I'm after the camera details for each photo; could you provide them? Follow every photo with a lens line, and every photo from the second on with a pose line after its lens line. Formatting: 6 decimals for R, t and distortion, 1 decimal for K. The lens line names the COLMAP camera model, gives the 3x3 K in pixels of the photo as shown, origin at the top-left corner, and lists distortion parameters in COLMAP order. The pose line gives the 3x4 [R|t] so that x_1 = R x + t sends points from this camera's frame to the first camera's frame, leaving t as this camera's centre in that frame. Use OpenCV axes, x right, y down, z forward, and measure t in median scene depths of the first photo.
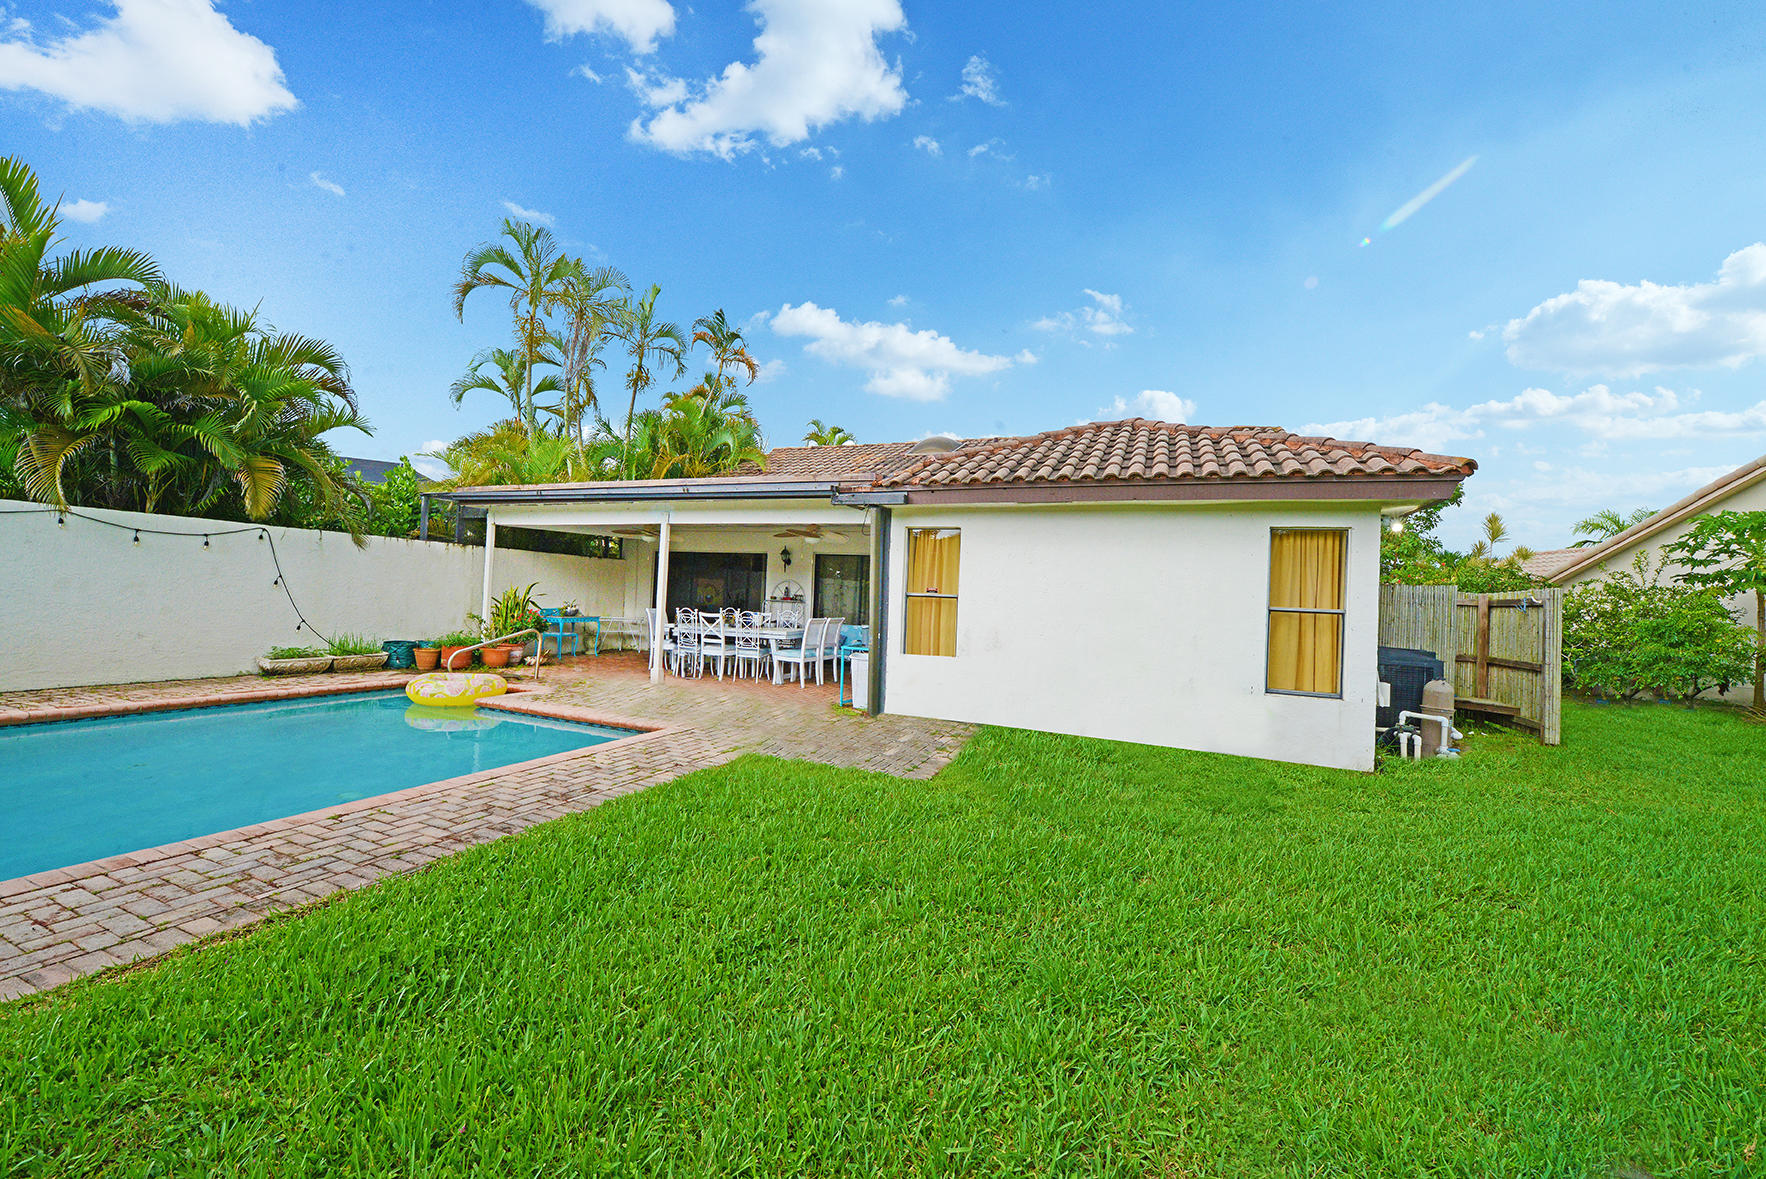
lens RADIAL K [[727.0, 0, 876.4], [0, 727.0, 577.2], [0, 0, 1]] dist [-0.006753, -0.002572]
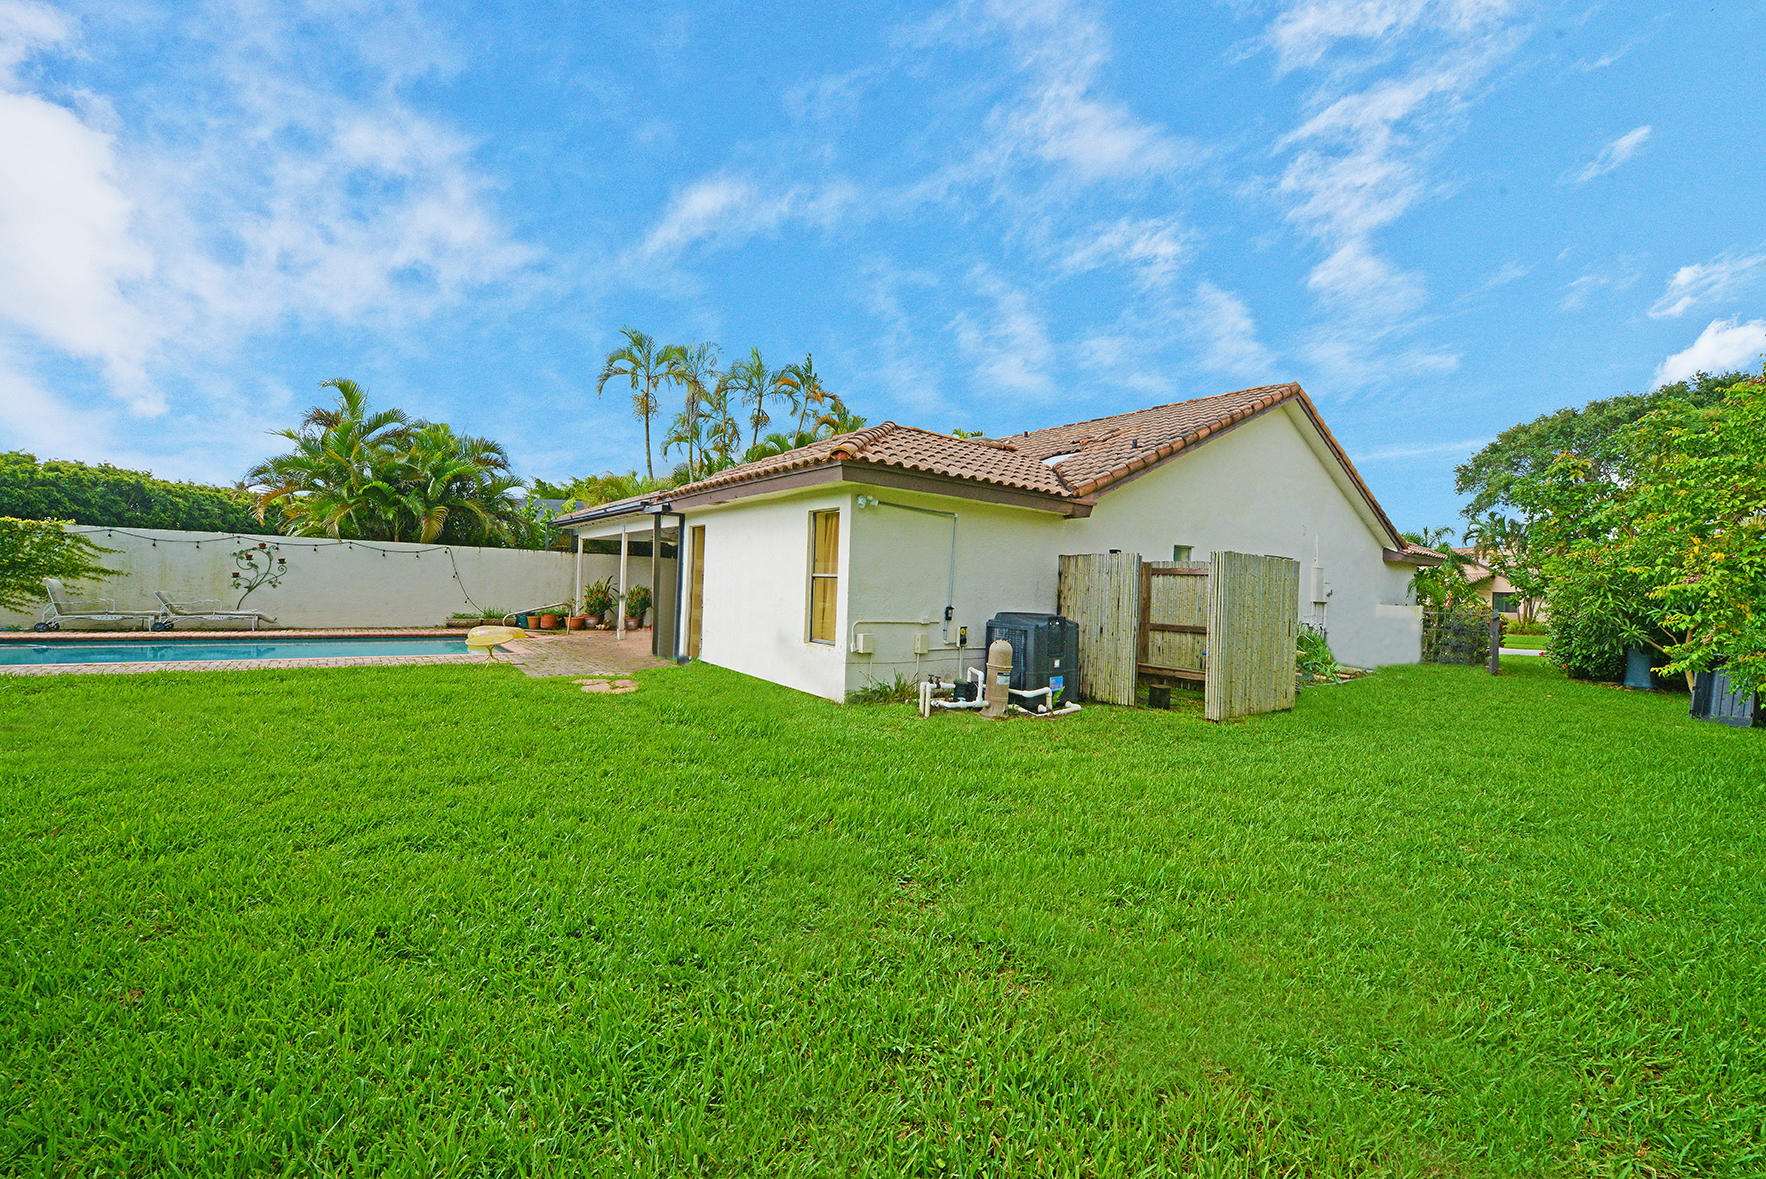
lens RADIAL K [[727.0, 0, 850.7], [0, 727.0, 579.7], [0, 0, 1]] dist [-0.006753, -0.002572]
pose [[0.861827, -0.022308, -0.506711, 0.999187], [0.021189, 0.999744, -0.007975, 0.052455], [0.506759, -0.003864, 0.862079, -0.069135]]
